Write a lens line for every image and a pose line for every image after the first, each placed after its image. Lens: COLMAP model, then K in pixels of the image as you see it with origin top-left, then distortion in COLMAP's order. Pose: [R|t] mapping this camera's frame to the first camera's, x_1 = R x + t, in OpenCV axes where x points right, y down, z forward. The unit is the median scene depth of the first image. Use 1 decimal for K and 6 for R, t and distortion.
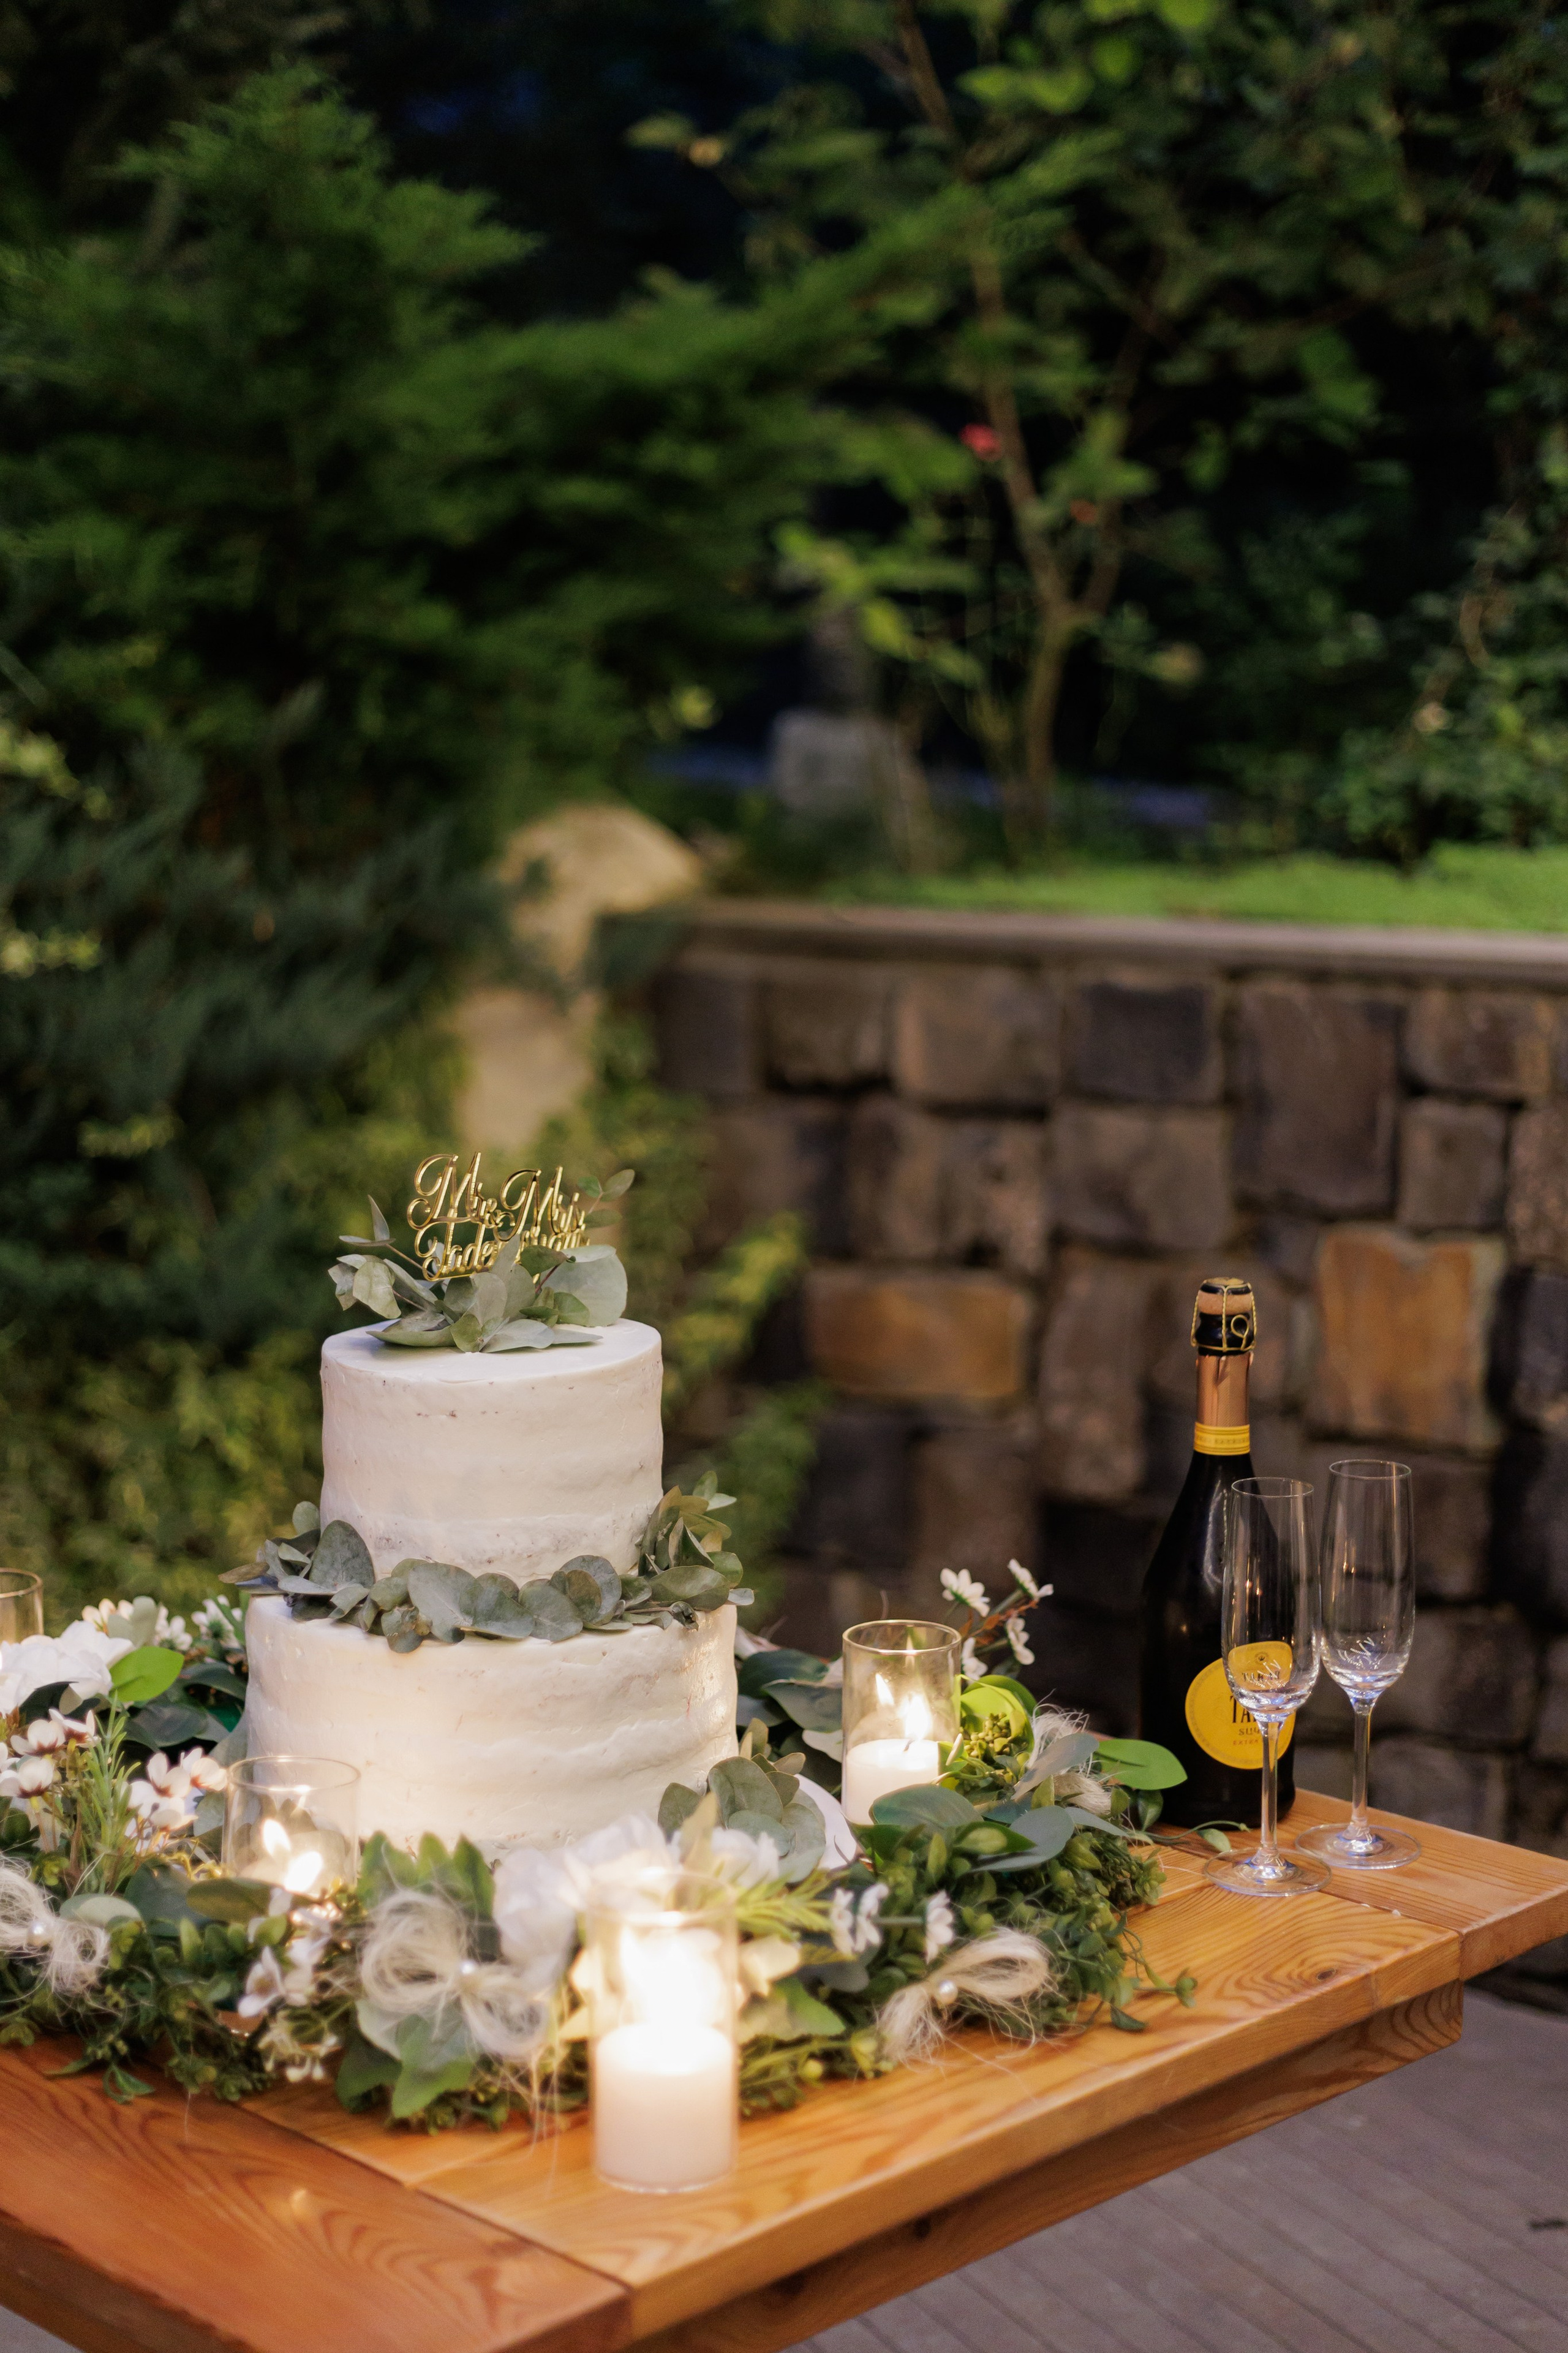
lens RADIAL K [[3570.5, 0, 792.1], [0, 3570.5, 1152.8], [0, 0, 1]] dist [-0.023032, 0.137982]
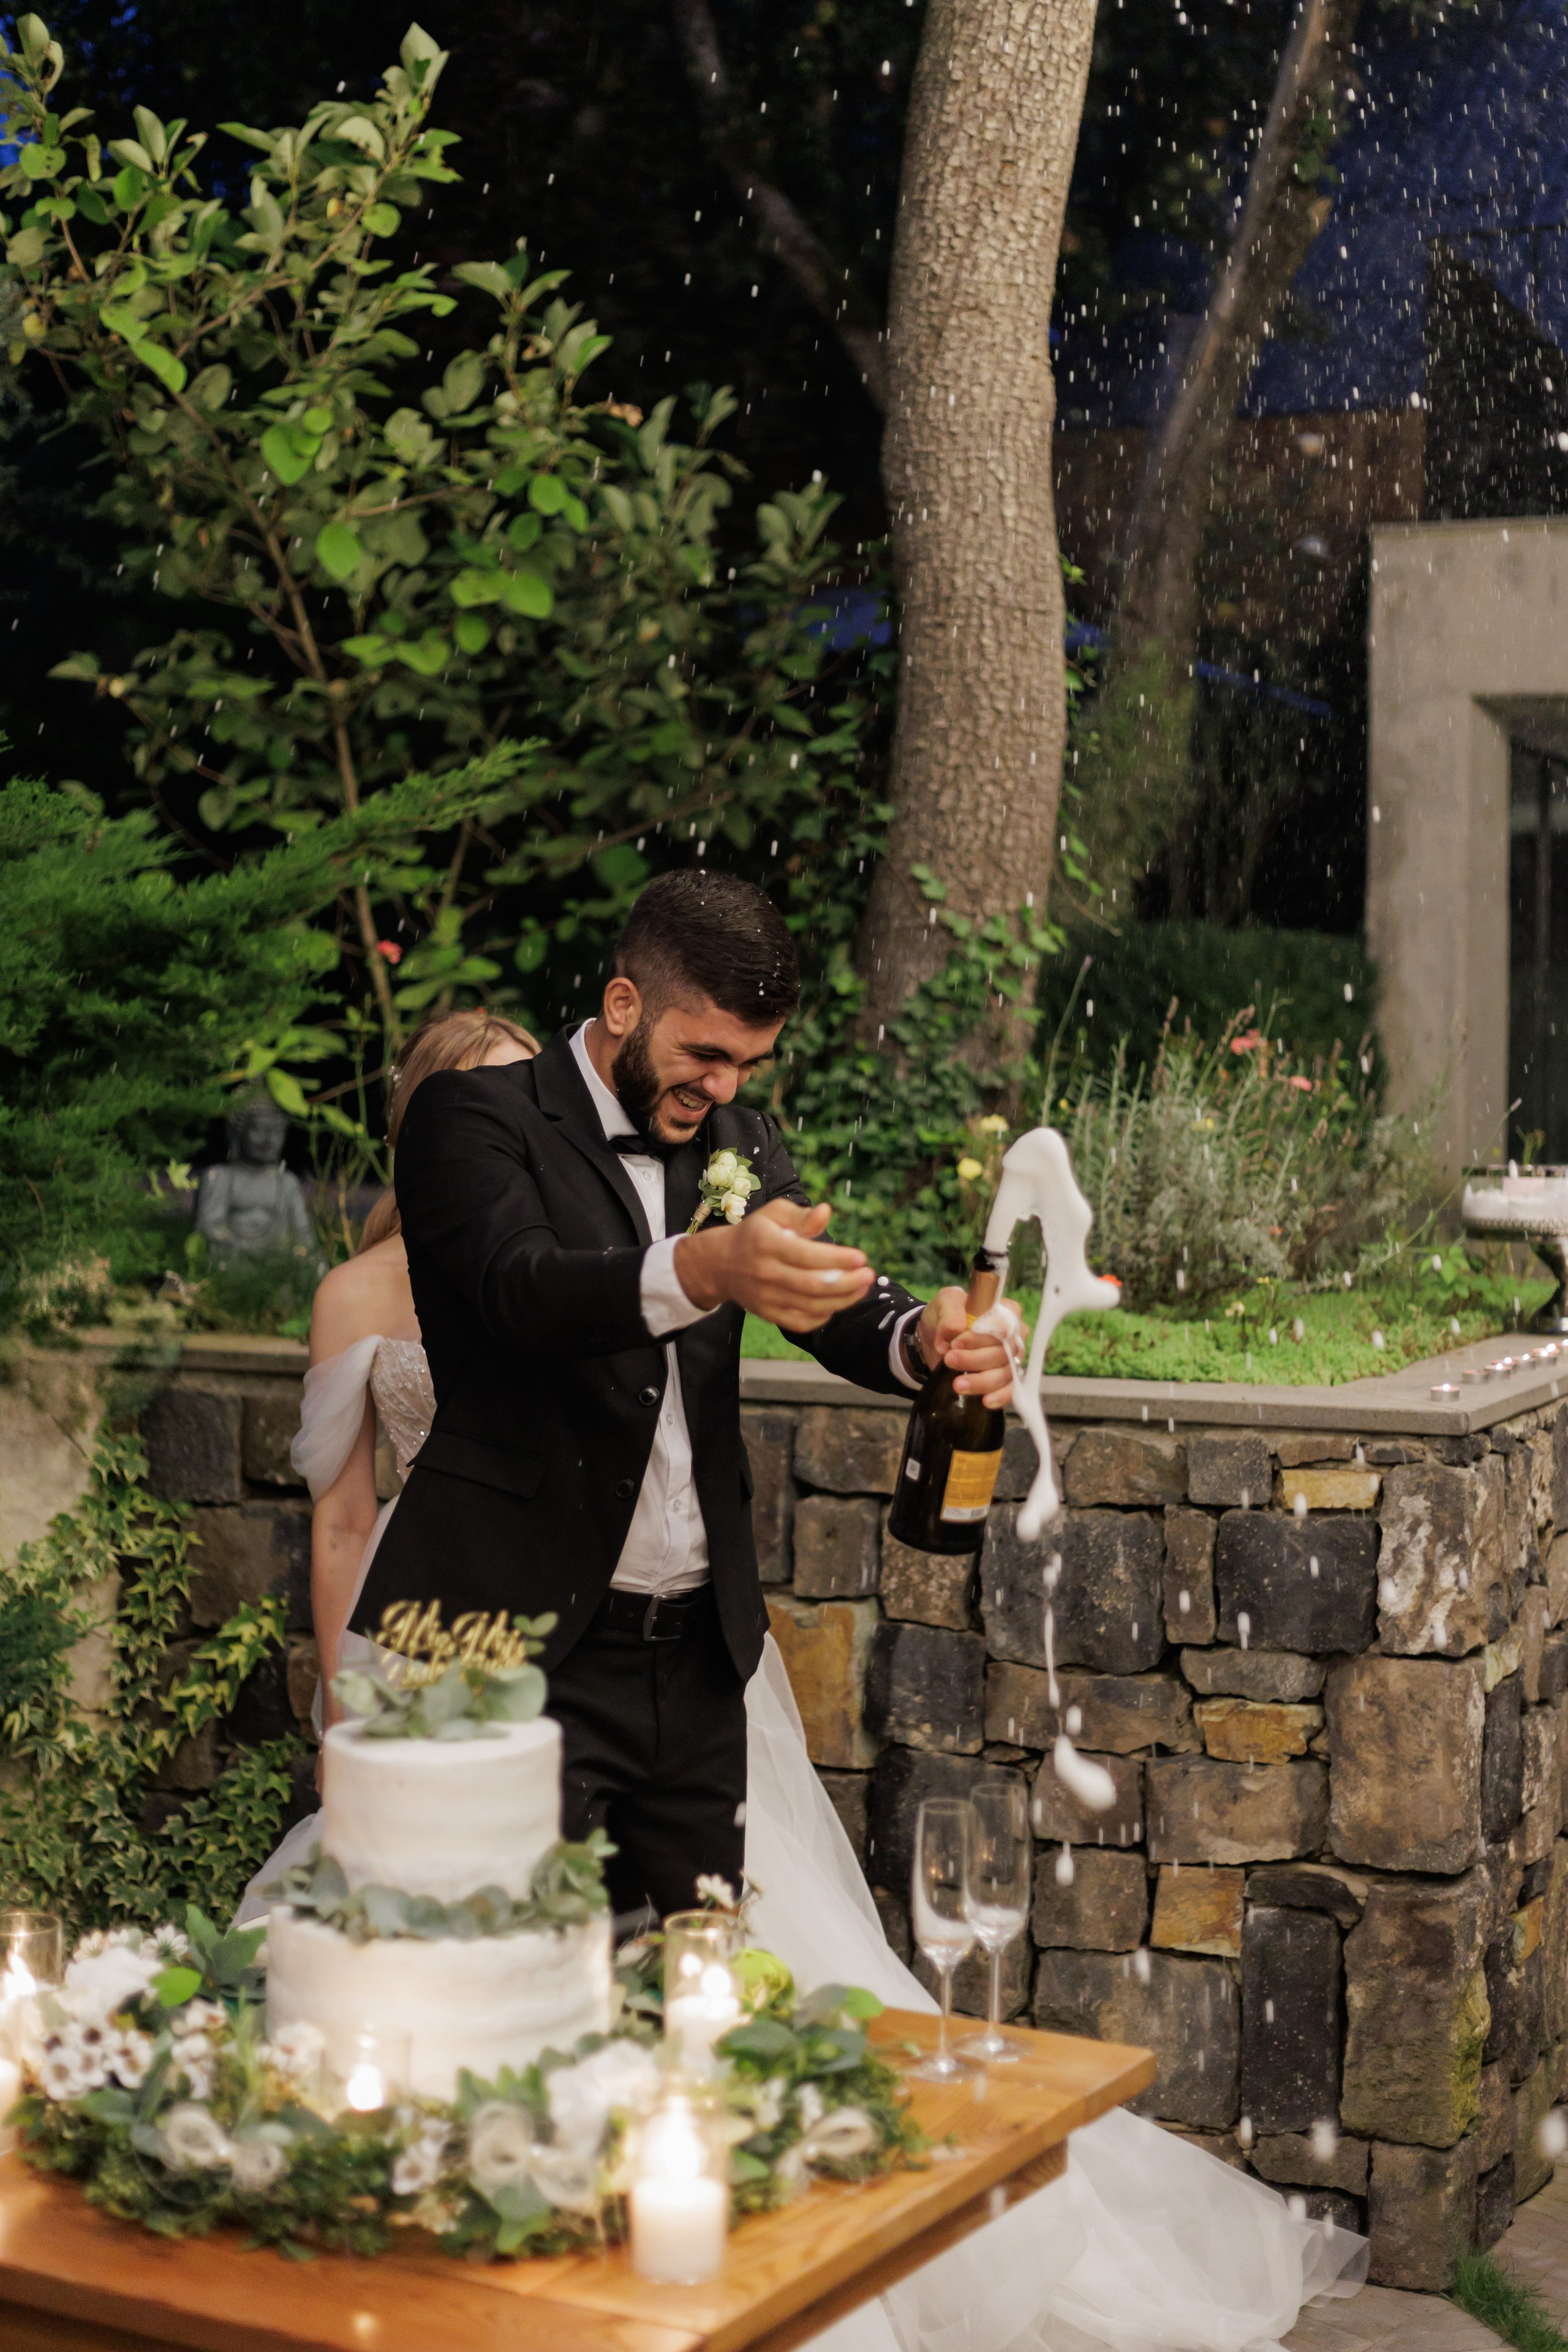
lens RADIAL K [[3398.0, 0, 781.9], [0, 3398.0, 1172.3], [0, 0, 1]] dist [-0.006735, 0.034749]
pose [[0.965881, 0.000205, 0.258985, -0.289840], [0.023015, 0.995975, -0.086622, -0.047847], [-0.257960, 0.089627, 0.961989, -0.367154]]
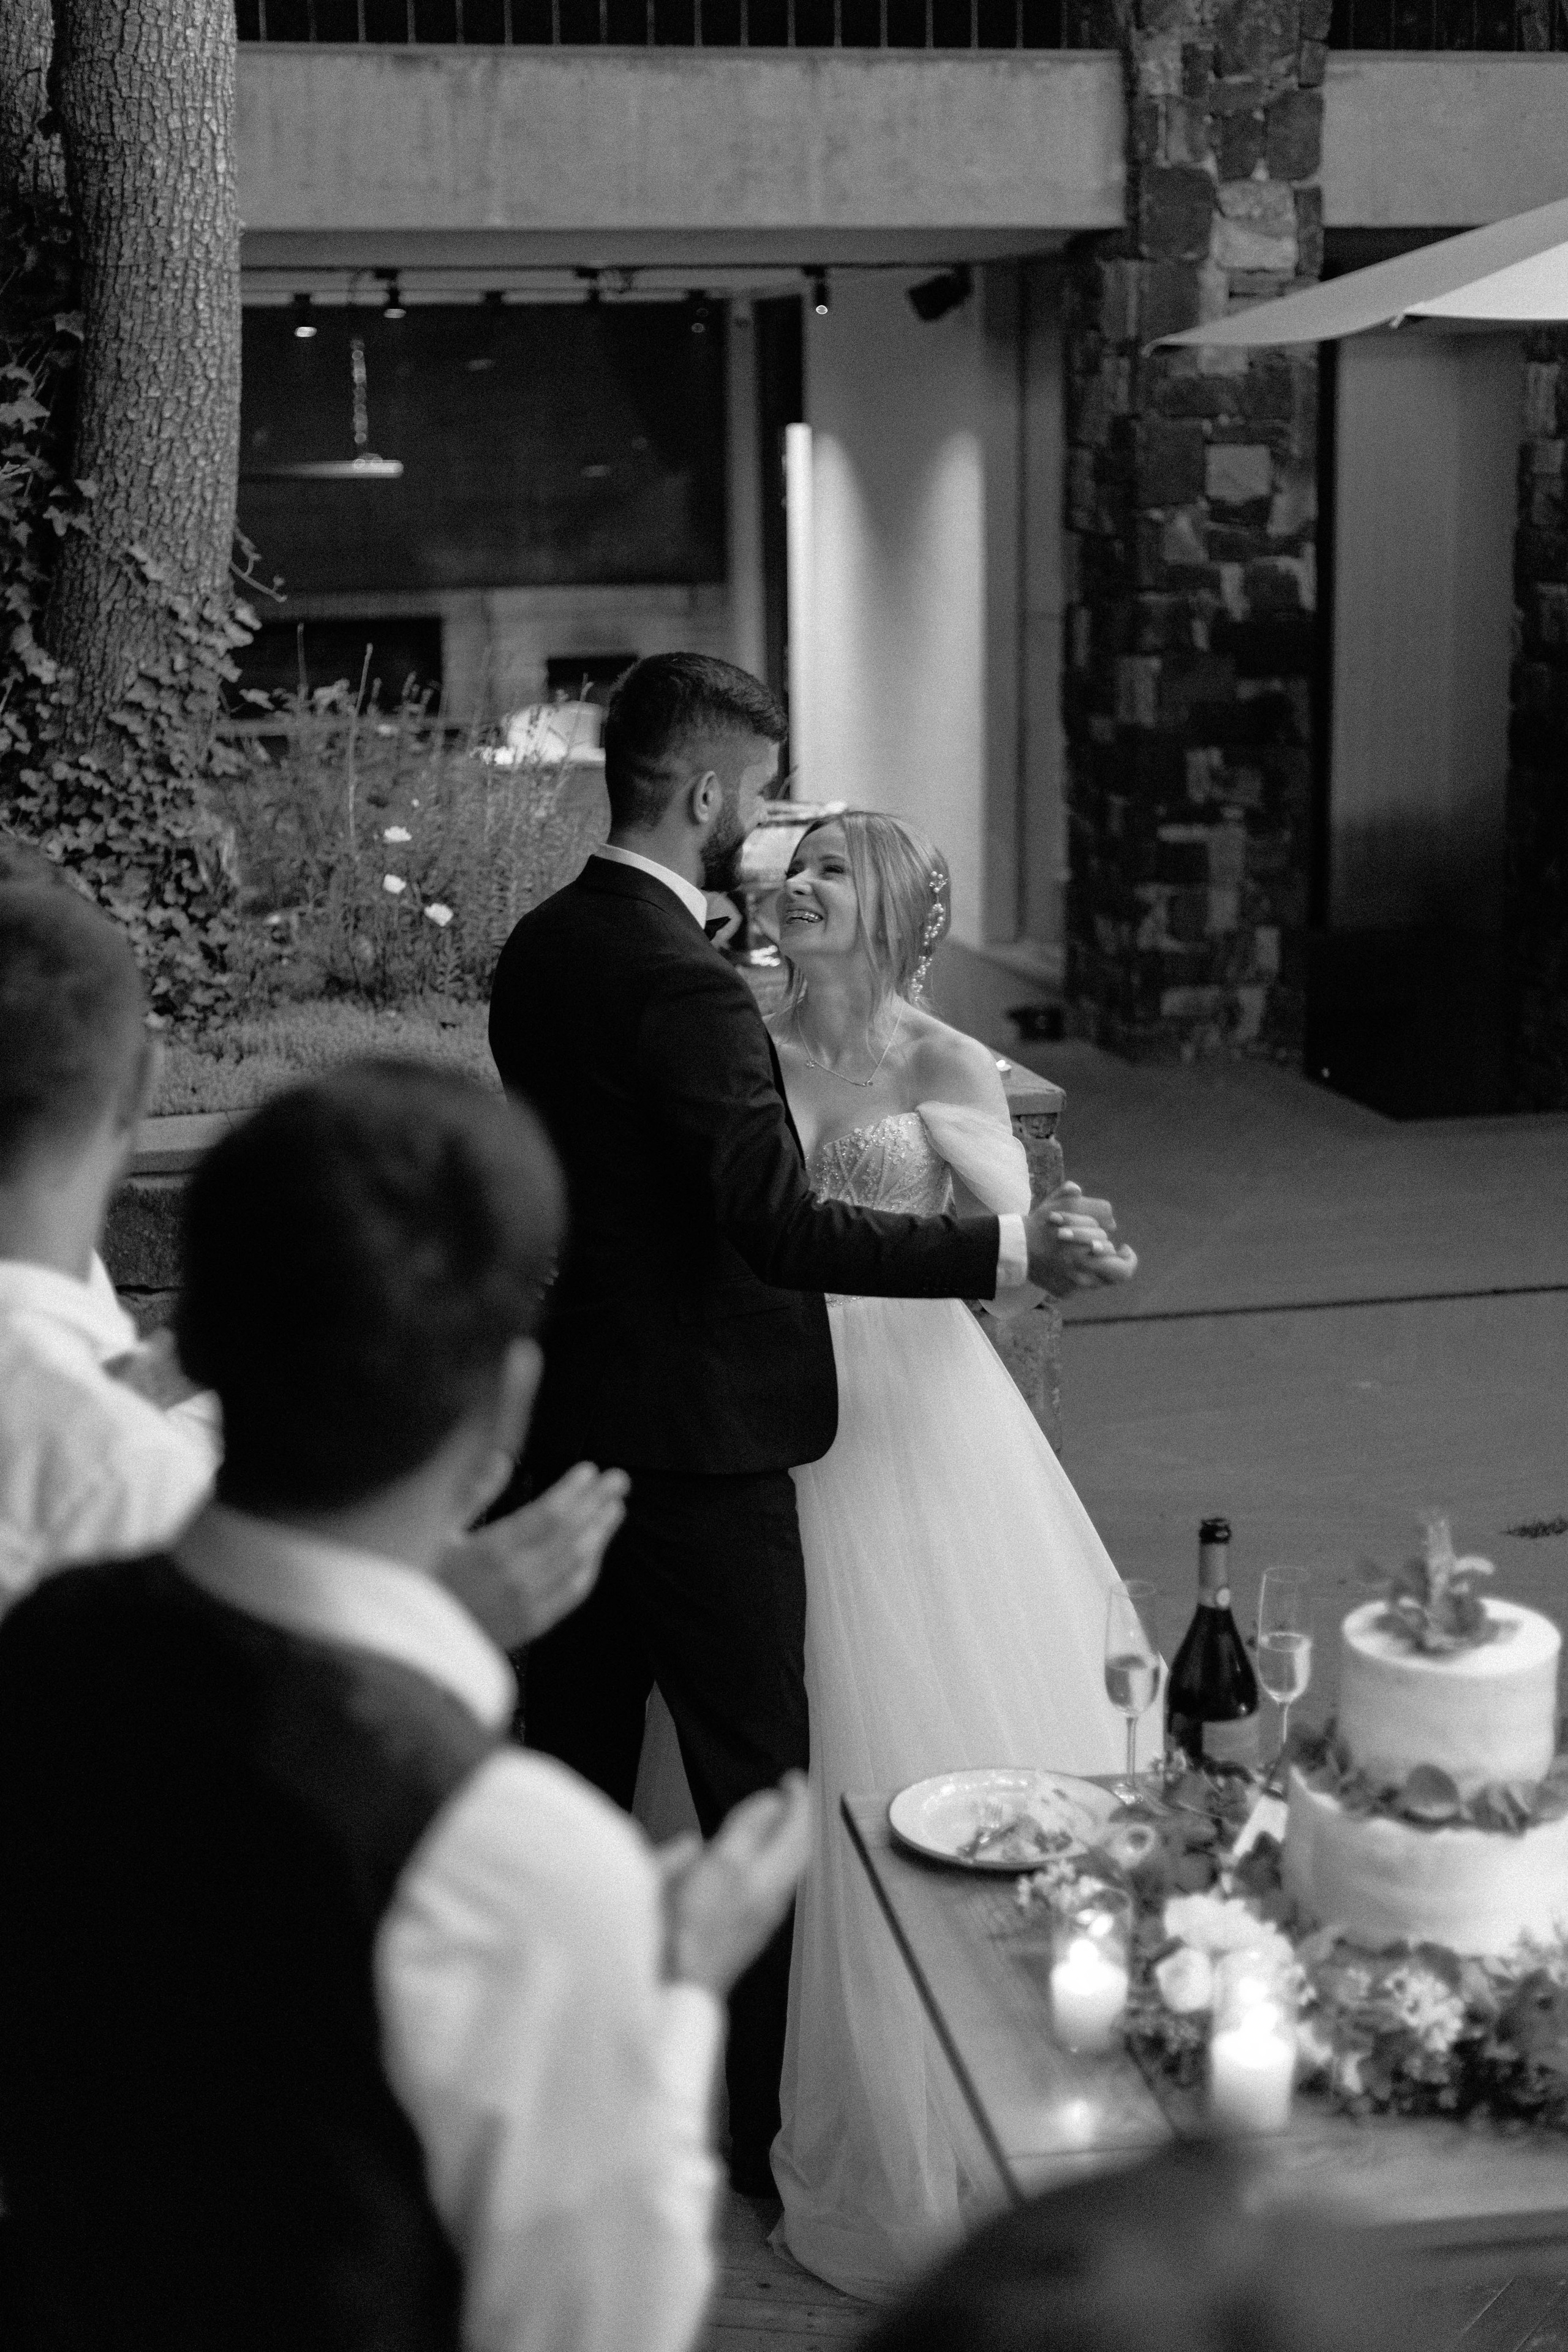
lens RADIAL K [[3383.4, 0, 768.6], [0, 3383.4, 1173.6], [0, 0, 1]] dist [-0.017831, 0.085251]
pose [[0.604791, -0.178579, 0.776104, -1.322407], [0.116947, 0.983885, 0.135255, -0.365215], [-0.787751, 0.008962, 0.615929, 0.281300]]
